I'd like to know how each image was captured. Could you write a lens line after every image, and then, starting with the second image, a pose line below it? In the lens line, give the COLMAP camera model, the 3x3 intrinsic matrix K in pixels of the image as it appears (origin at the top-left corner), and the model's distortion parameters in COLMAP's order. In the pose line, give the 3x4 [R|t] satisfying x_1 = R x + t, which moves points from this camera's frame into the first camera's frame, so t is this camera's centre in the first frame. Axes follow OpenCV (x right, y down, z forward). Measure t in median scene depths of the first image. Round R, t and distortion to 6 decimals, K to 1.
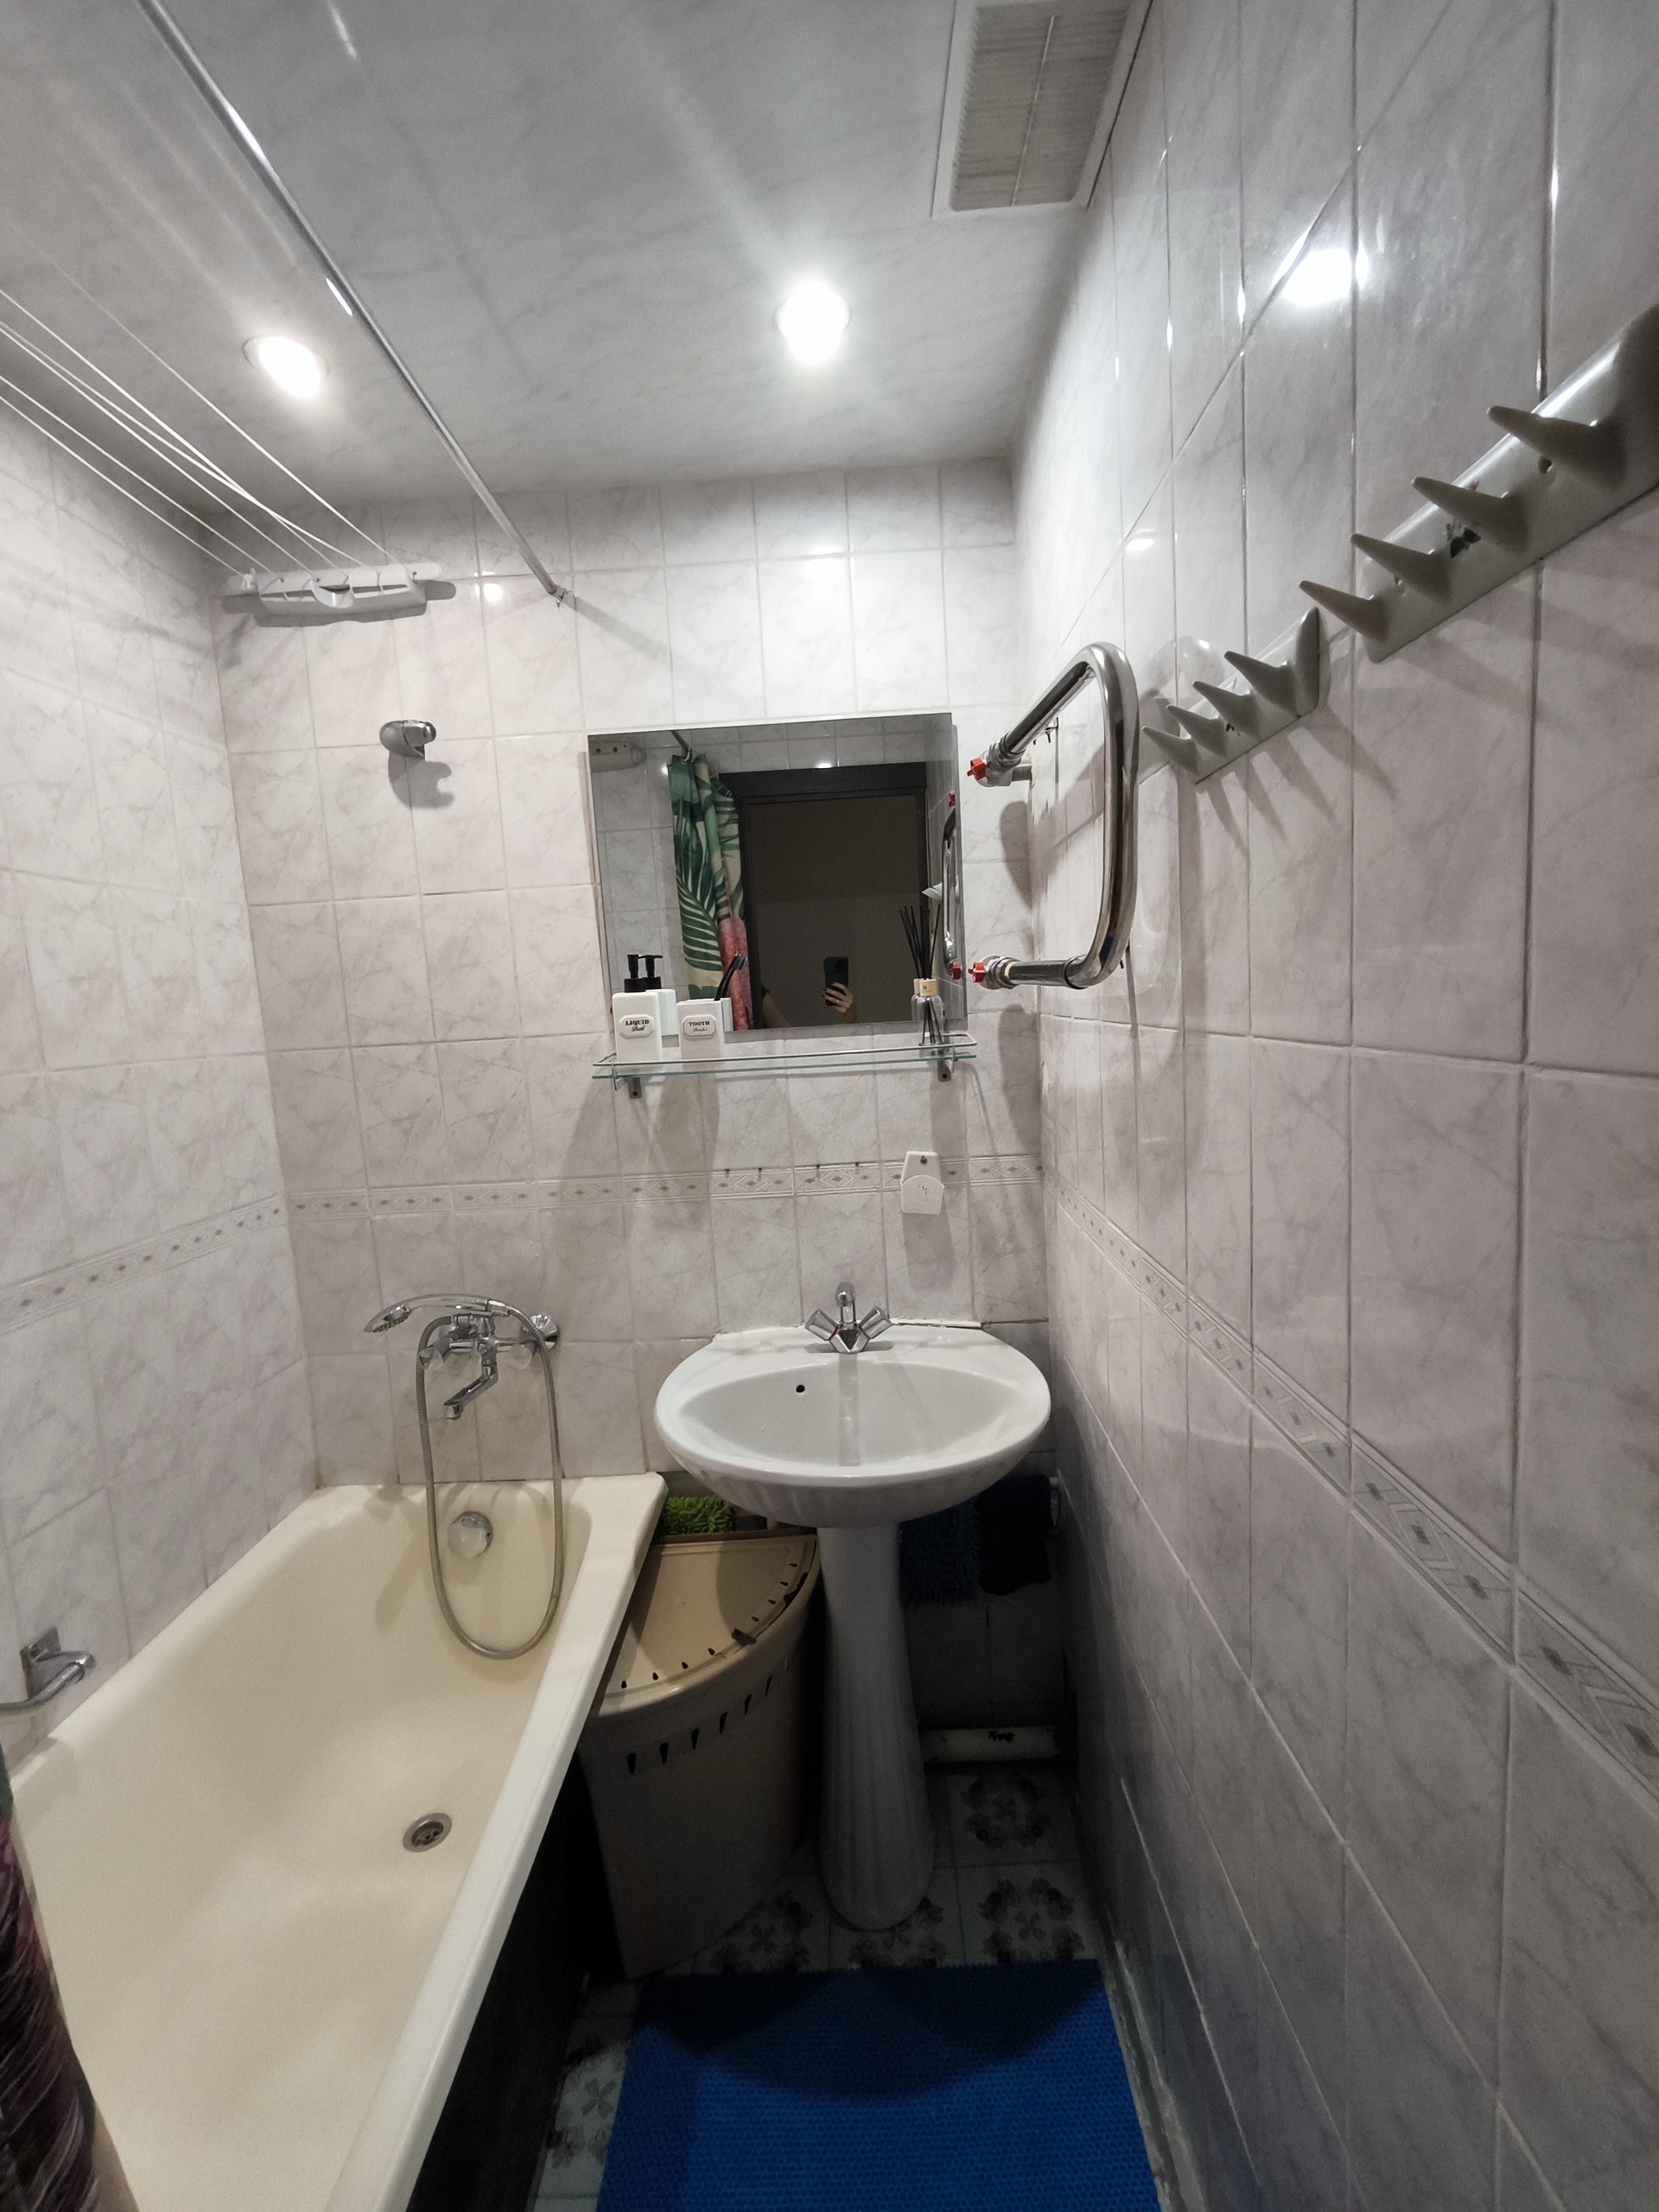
lens RADIAL K [[952.4, 0, 831.6], [0, 952.4, 1107.4], [0, 0, 1]] dist [-0.015371, 0.007927]
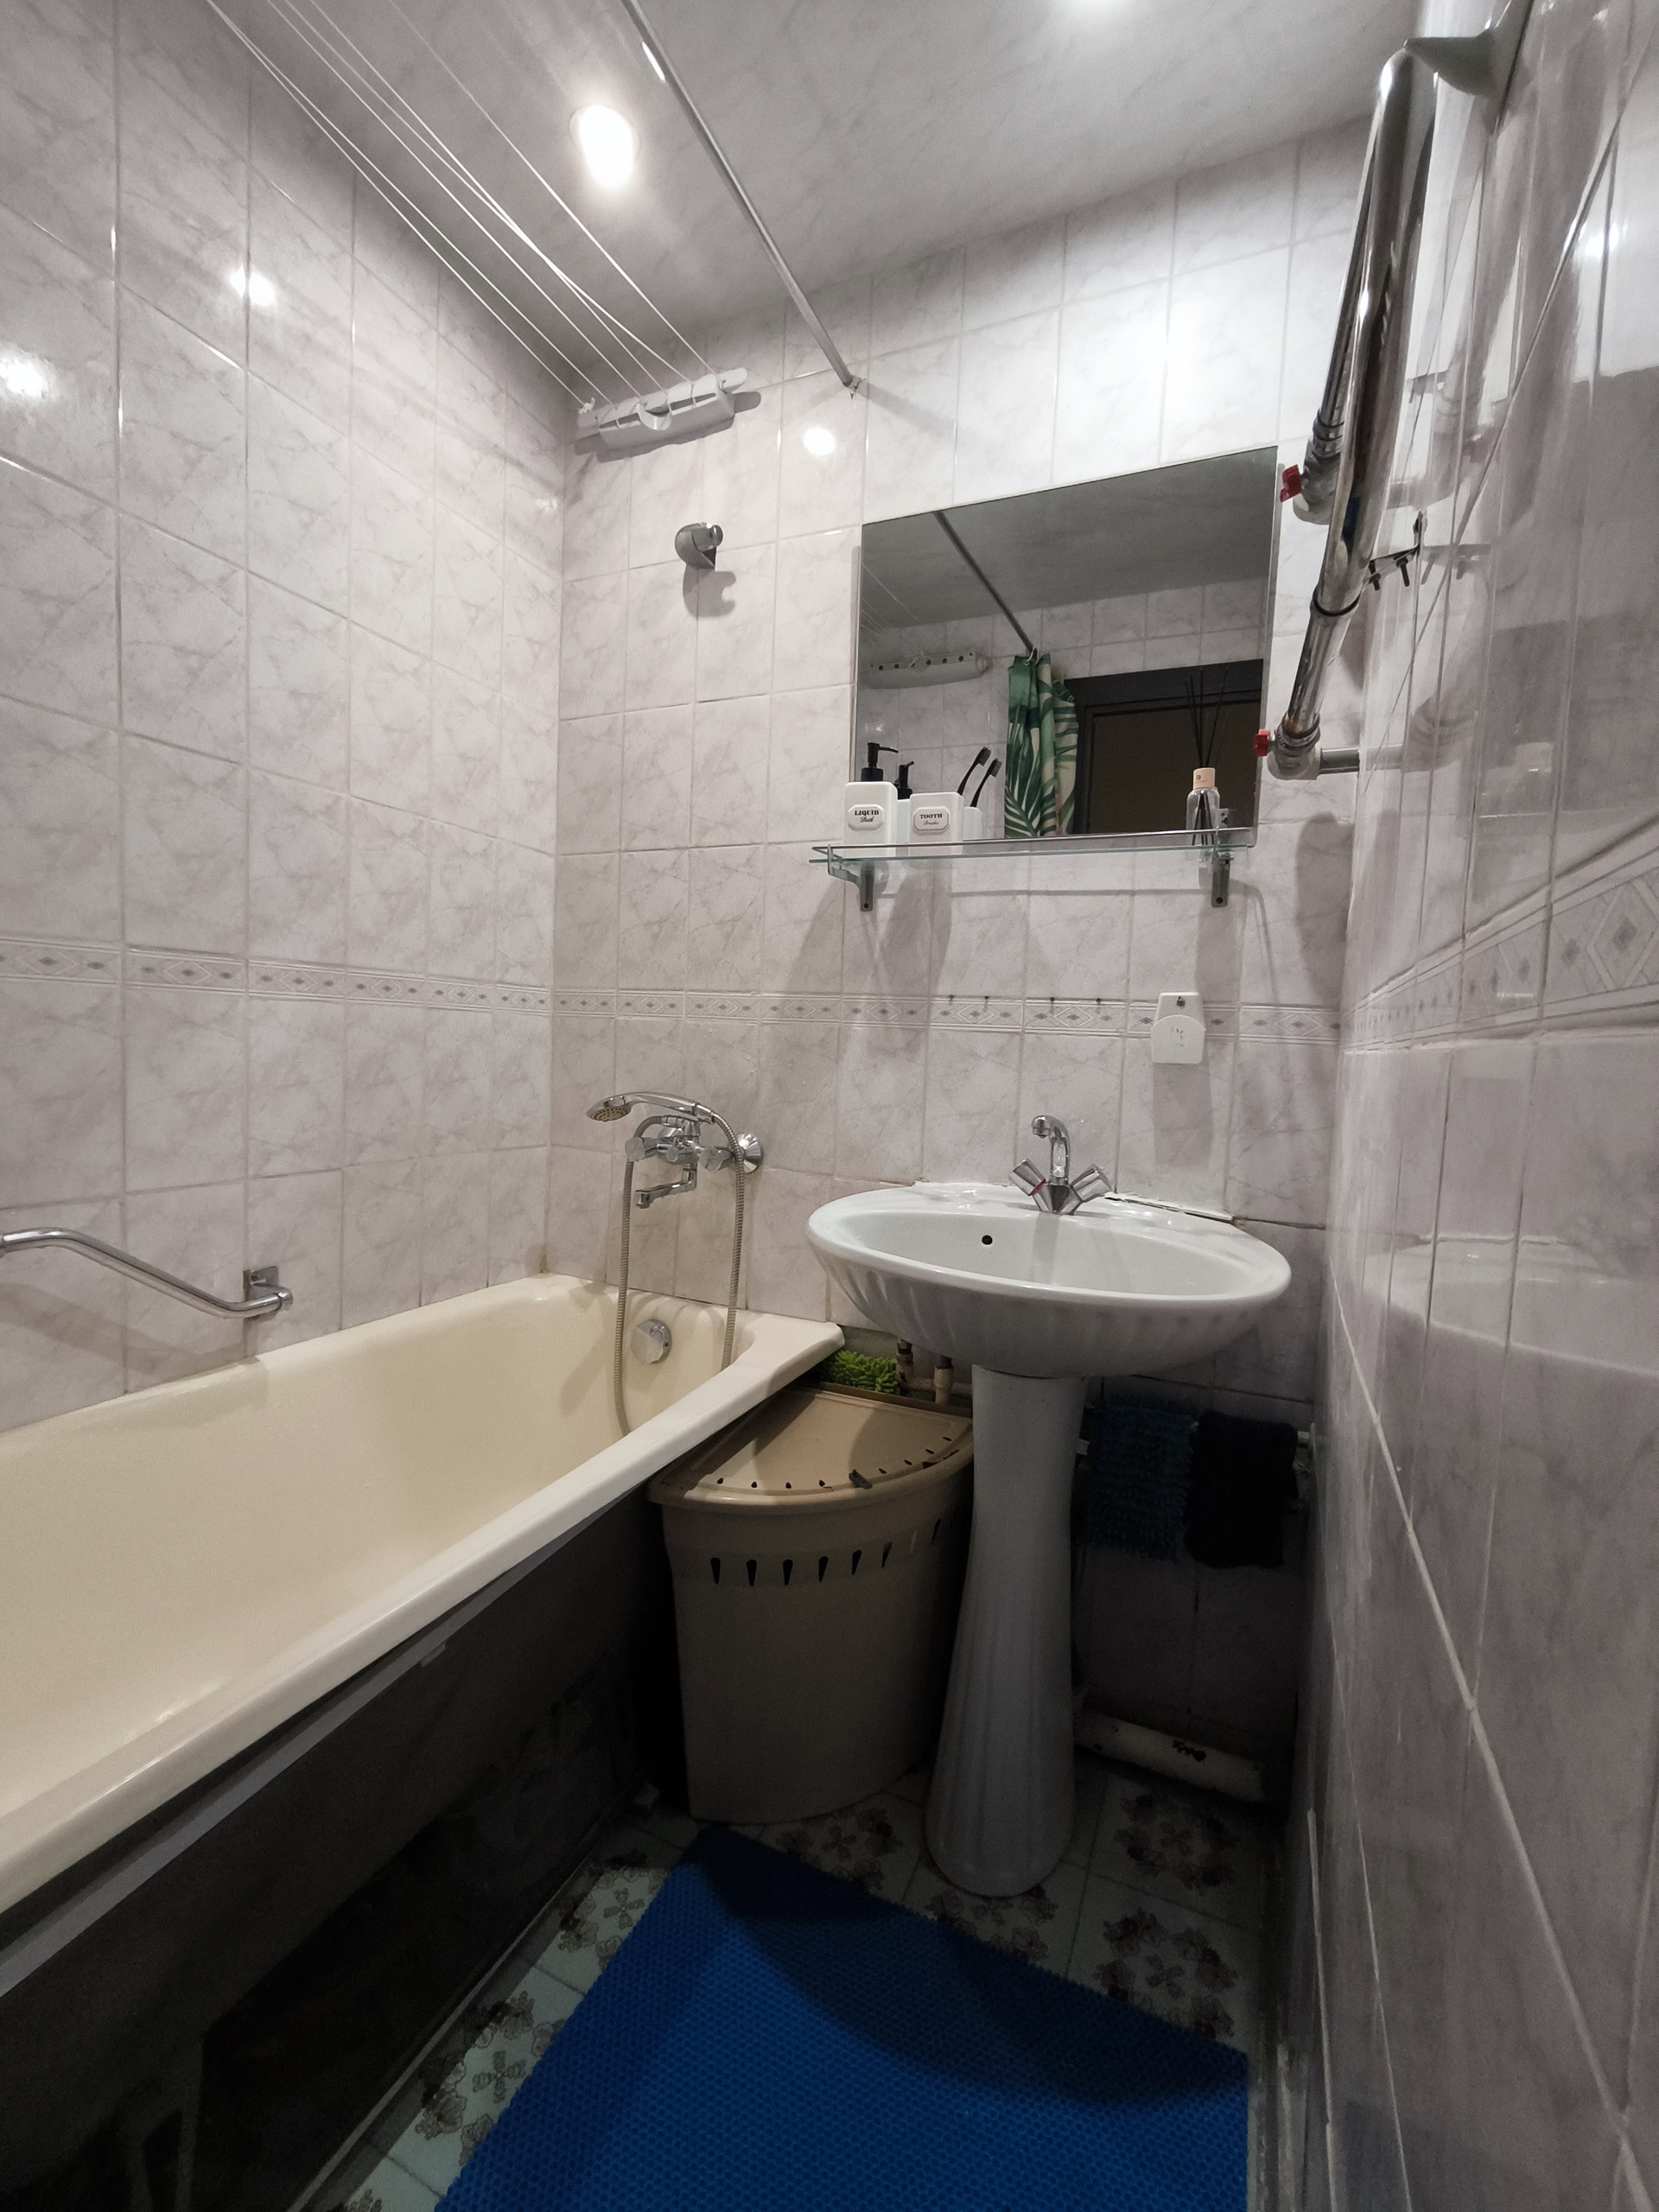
lens RADIAL K [[952.4, 0, 825.7], [0, 952.4, 1110.8], [0, 0, 1]] dist [-0.015371, 0.007927]
pose [[0.911323, 0.124654, -0.392368, 0.160970], [-0.142269, 0.989698, -0.016015, 0.218250], [0.386330, 0.070416, 0.919669, 0.143313]]
